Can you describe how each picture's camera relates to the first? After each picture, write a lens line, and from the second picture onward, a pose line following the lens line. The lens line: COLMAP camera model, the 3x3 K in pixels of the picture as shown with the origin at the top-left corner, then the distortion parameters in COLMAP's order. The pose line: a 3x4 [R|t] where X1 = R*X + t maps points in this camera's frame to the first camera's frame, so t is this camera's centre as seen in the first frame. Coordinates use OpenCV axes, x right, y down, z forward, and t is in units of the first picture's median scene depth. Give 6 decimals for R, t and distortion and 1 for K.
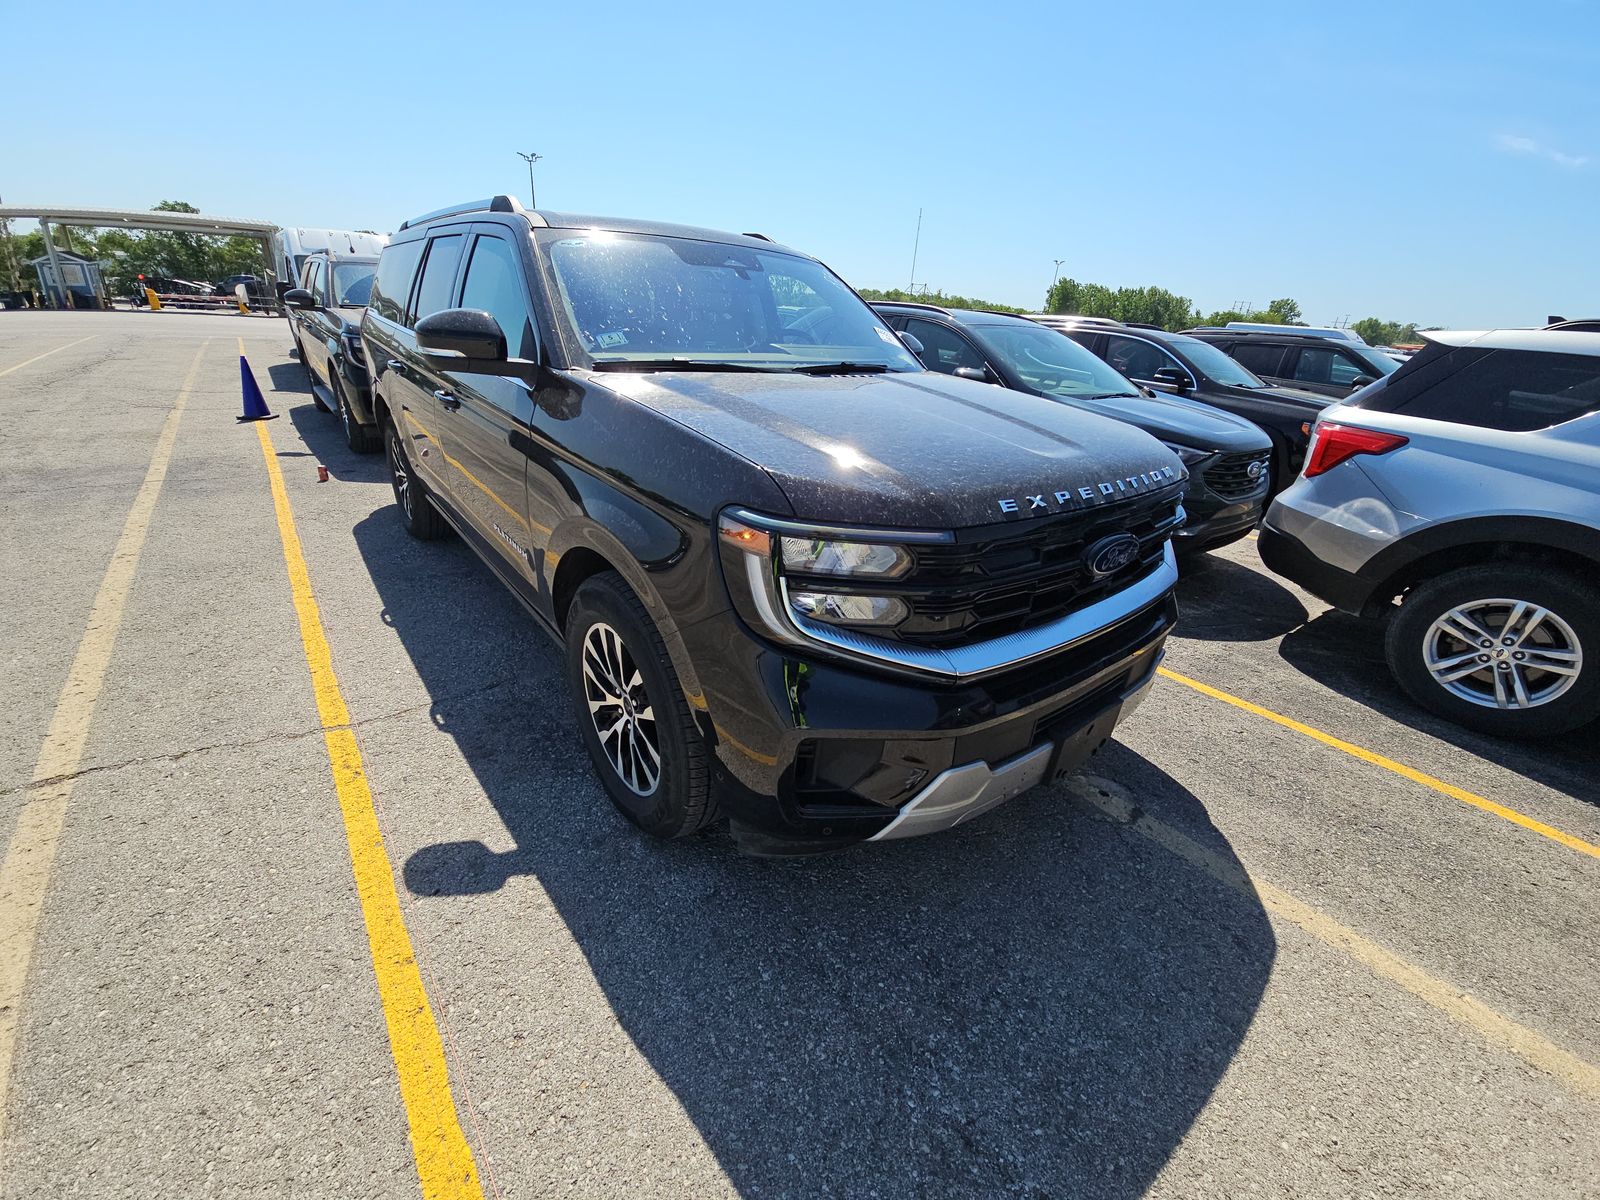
lens RADIAL K [[648.2, 0, 794.5], [0, 648.2, 622.0], [0, 0, 1]] dist [0.020489, -0.014757]
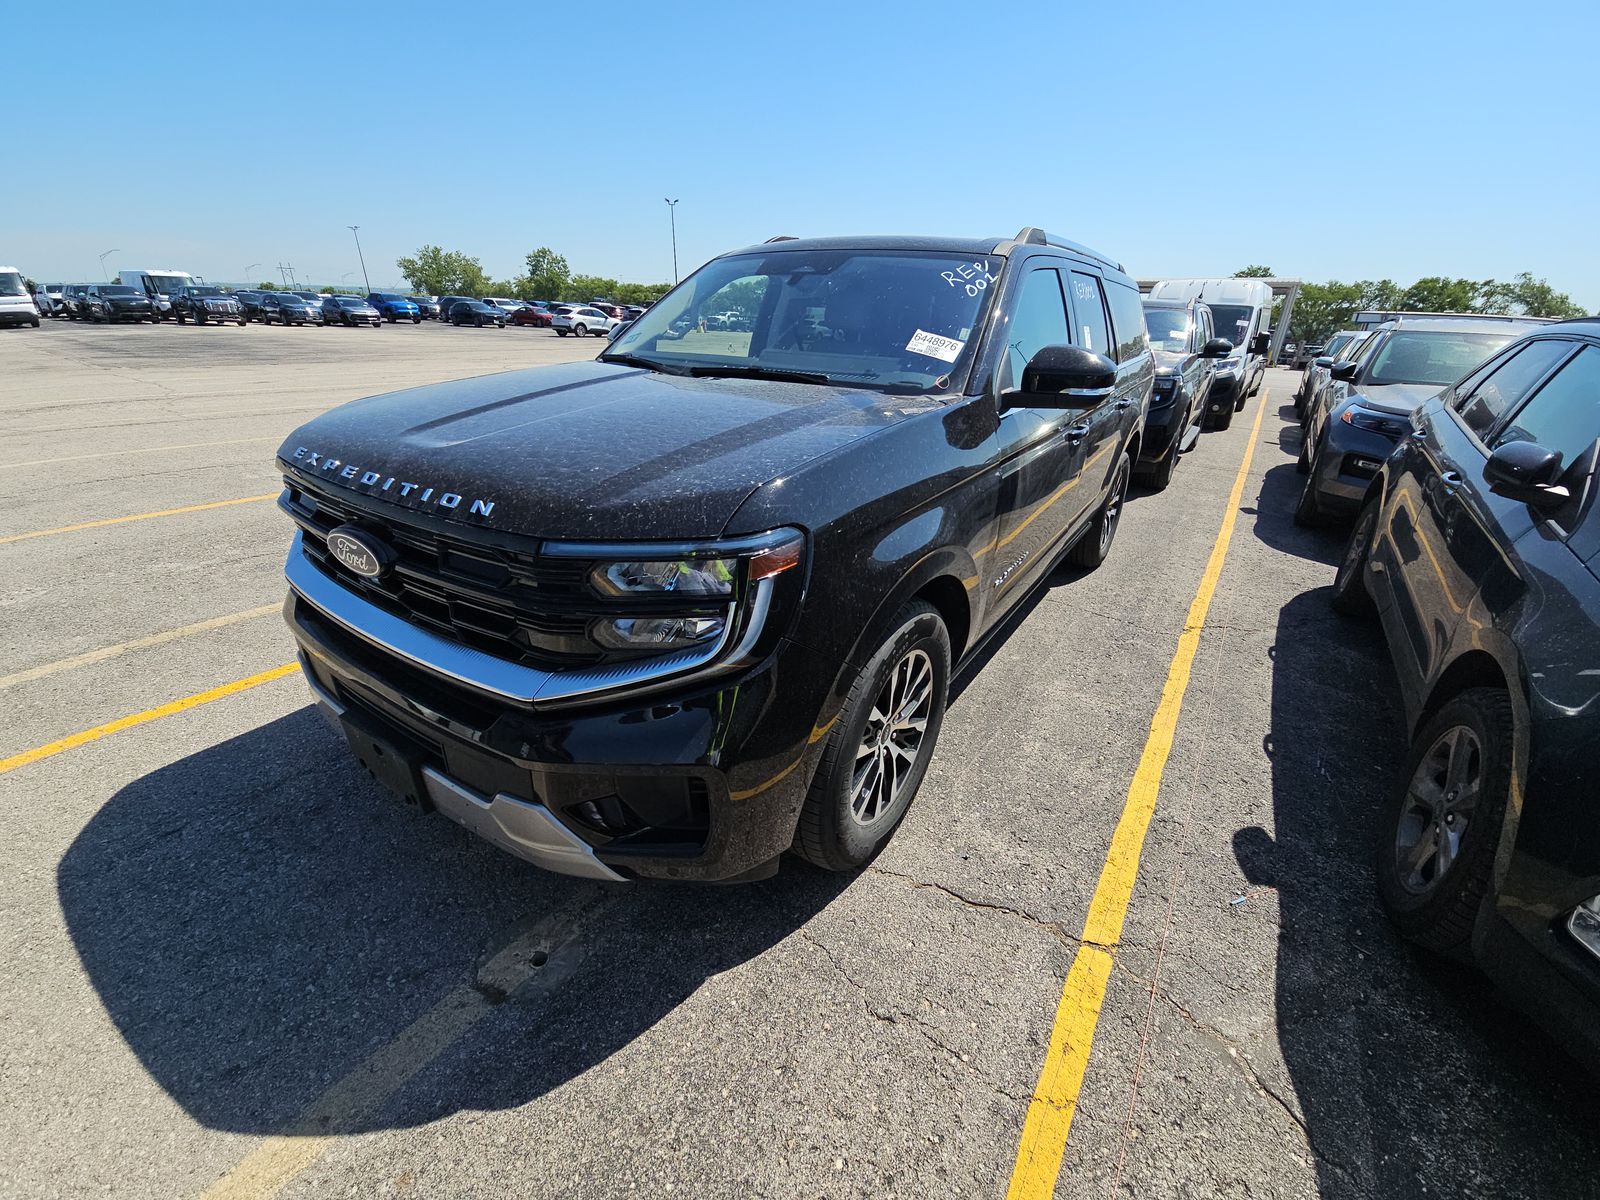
lens RADIAL K [[645.0, 0, 800.5], [0, 645.0, 612.7], [0, 0, 1]] dist [0.009158, -0.006766]
pose [[0.298189, 0.355374, -0.885885, 1.305261], [-0.425351, 0.880334, 0.209974, -0.416421], [0.854494, 0.314200, 0.413665, 1.040141]]
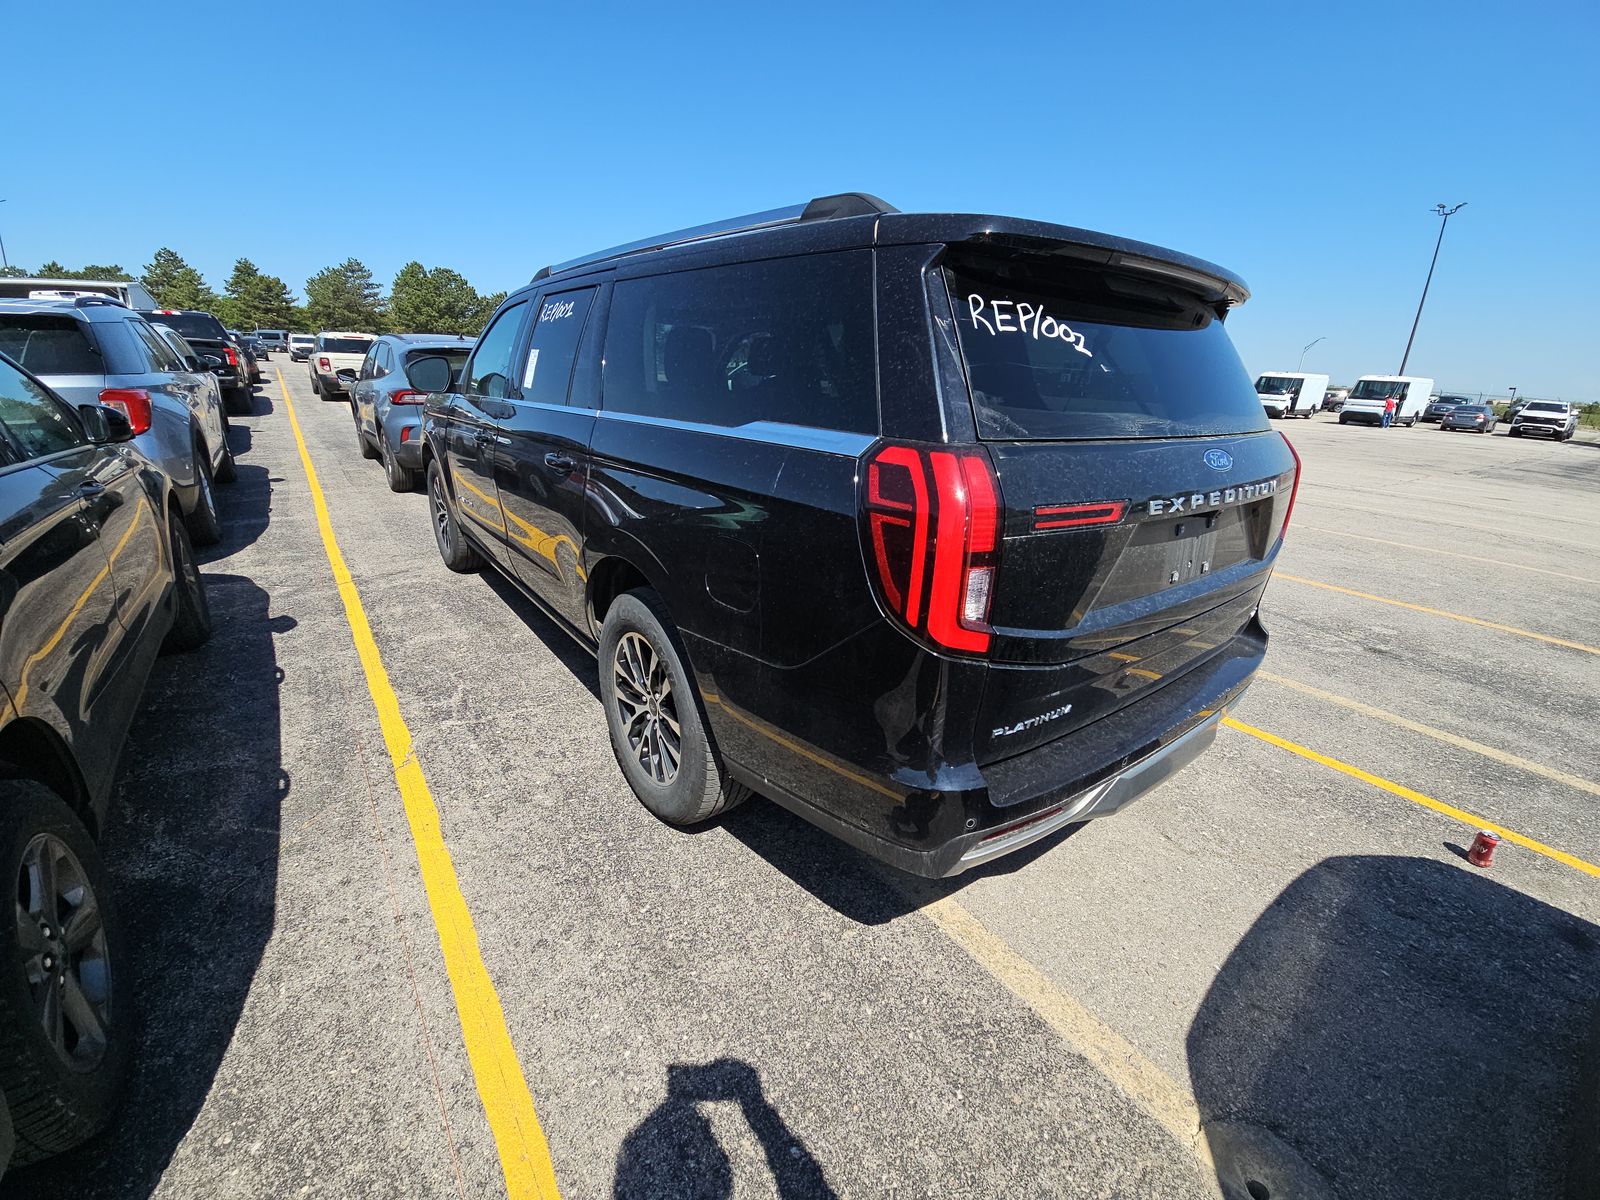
lens RADIAL K [[645.0, 0, 800.5], [0, 645.0, 612.7], [0, 0, 1]] dist [0.009158, -0.006766]
pose [[-0.993571, -0.110389, -0.025117, -0.807917], [-0.094692, 0.688737, 0.718801, -1.736777], [-0.062049, 0.716558, -0.694762, 3.540814]]
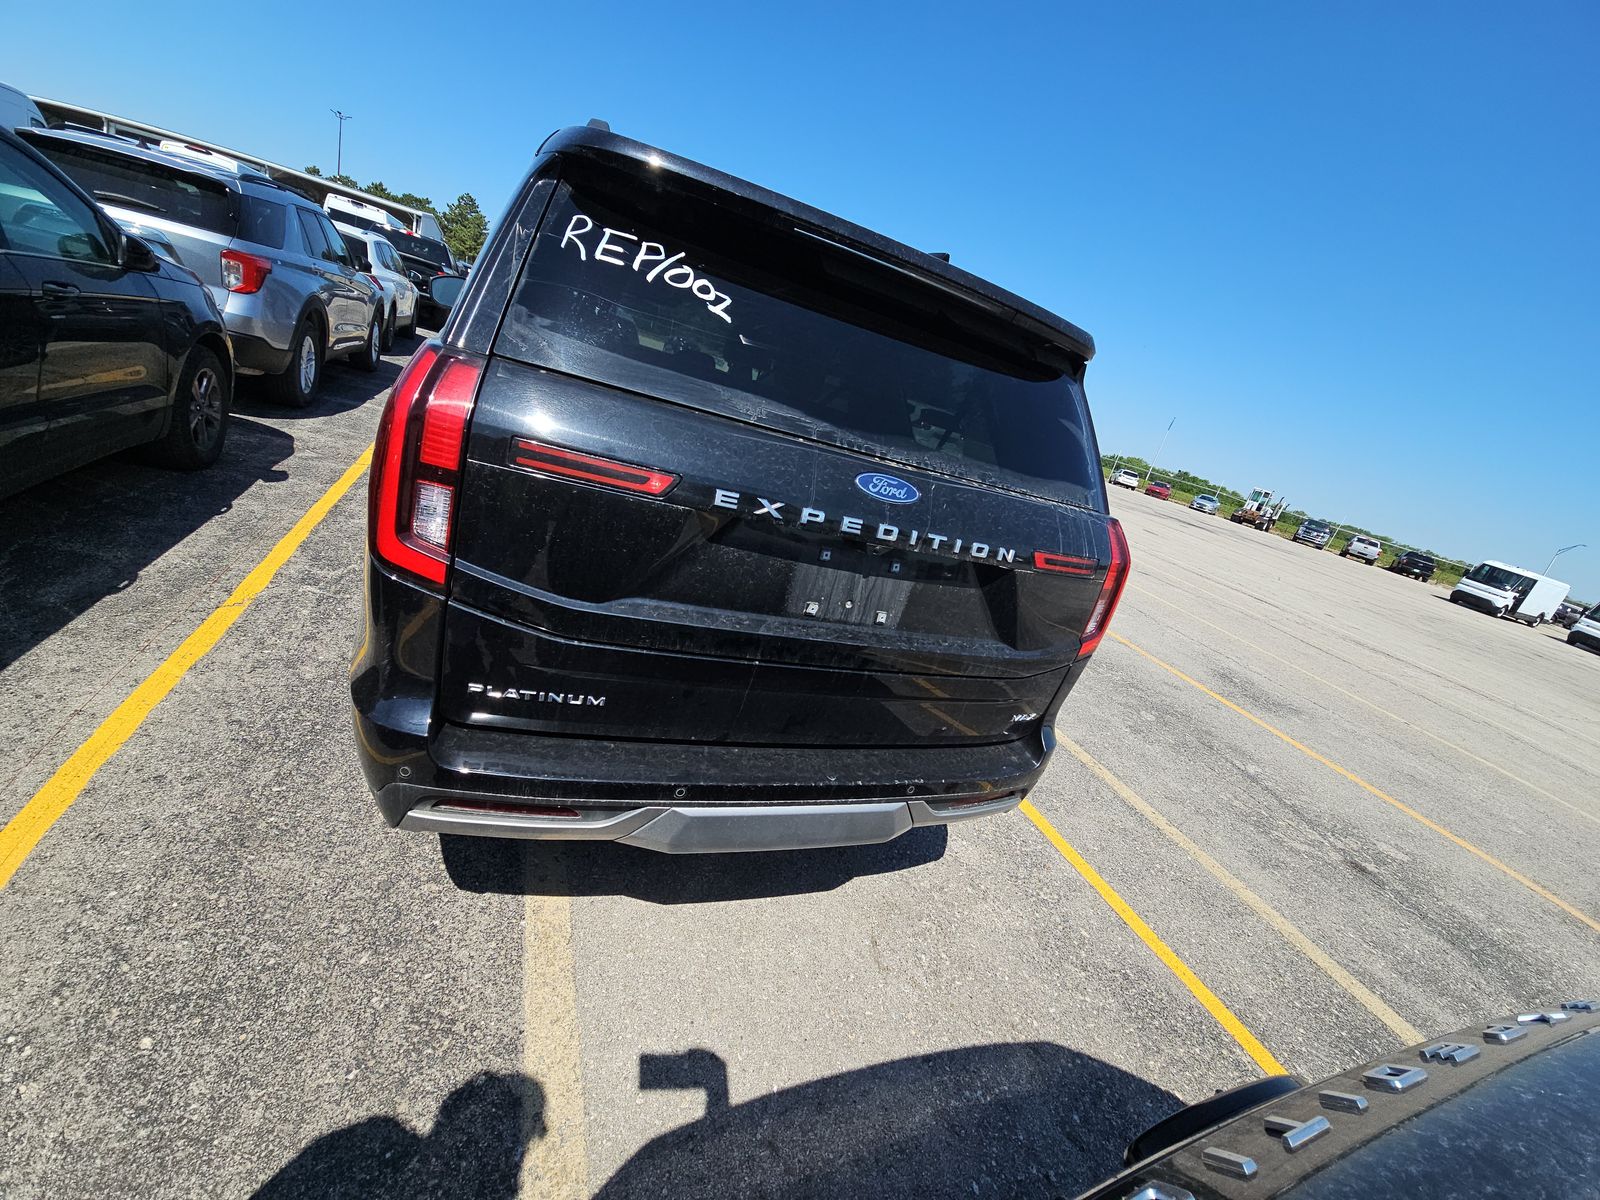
lens RADIAL K [[645.0, 0, 800.5], [0, 645.0, 612.7], [0, 0, 1]] dist [0.009158, -0.006766]
pose [[-0.901439, -0.404207, 0.154999, -1.425461], [-0.184141, 0.682054, 0.707739, -1.712705], [-0.391791, 0.609442, -0.689261, 3.391445]]
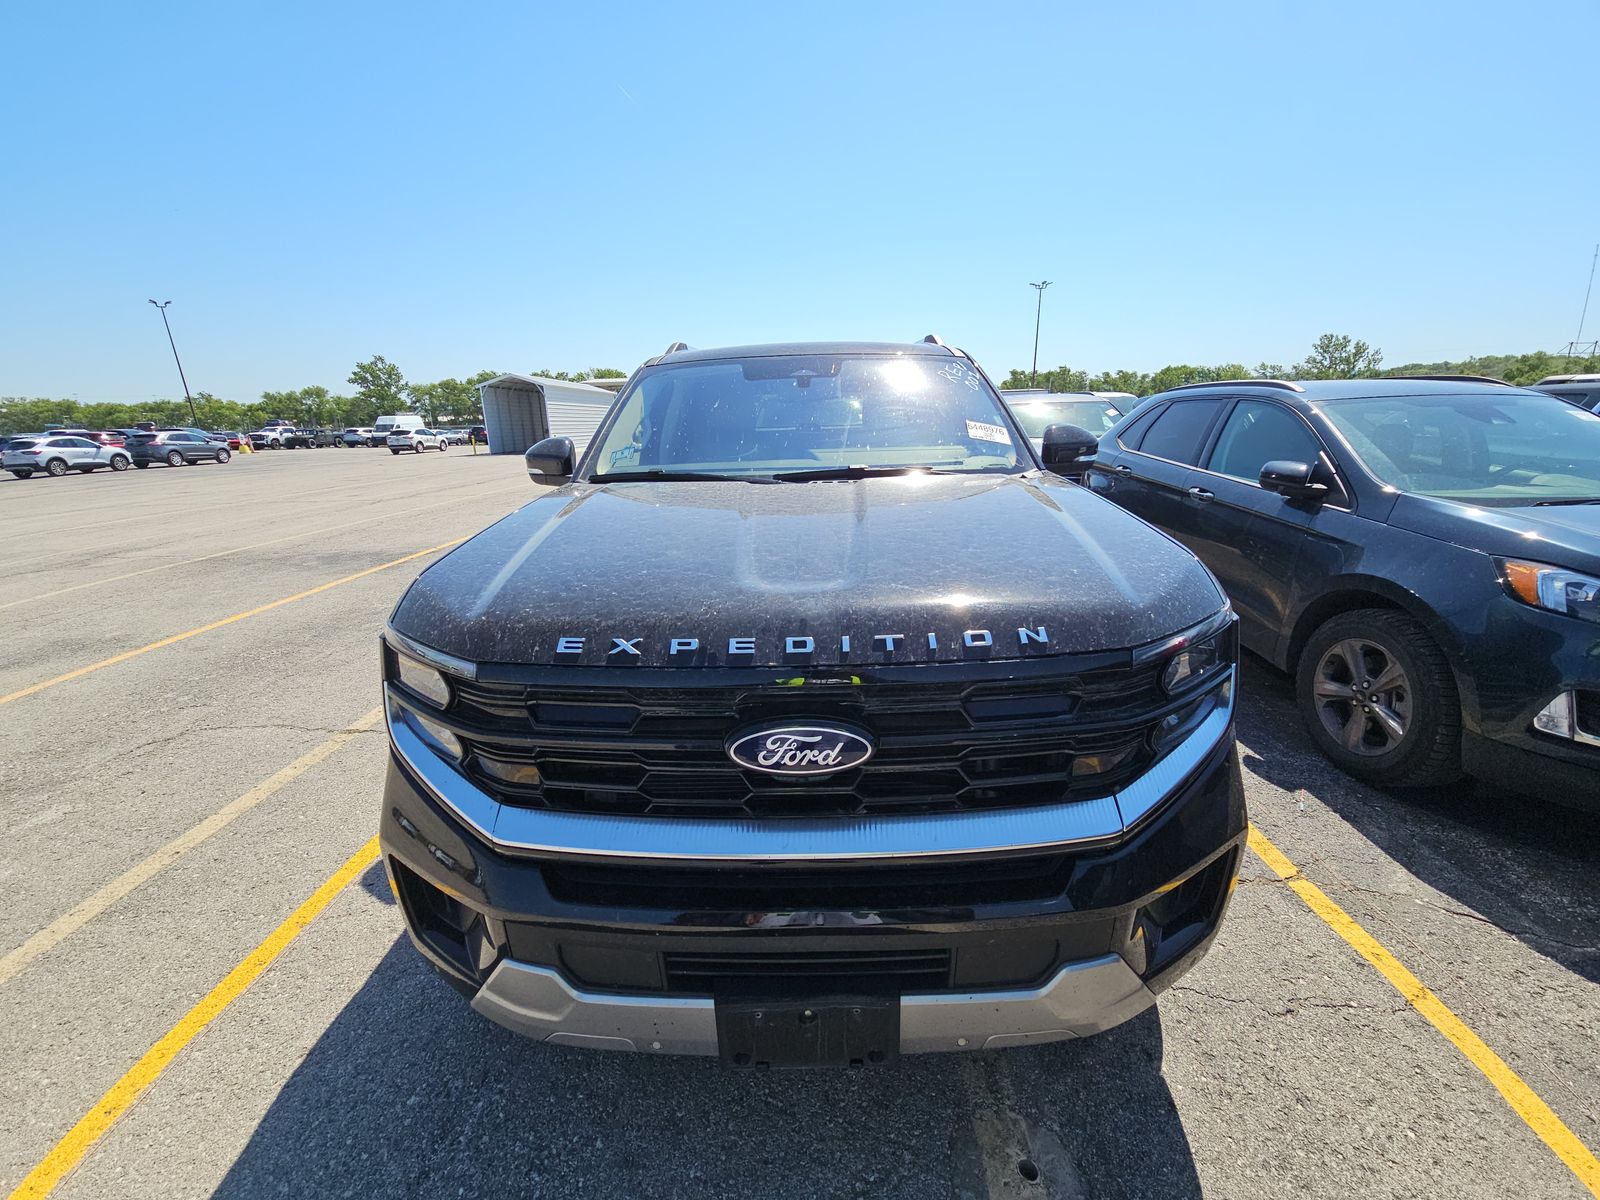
lens RADIAL K [[648.2, 0, 794.5], [0, 648.2, 622.0], [0, 0, 1]] dist [0.020489, -0.014757]
pose [[0.762680, 0.120115, -0.635525, 0.781704], [-0.209344, 0.975554, -0.066849, -0.160063], [0.611959, 0.184028, 0.769181, 0.424924]]
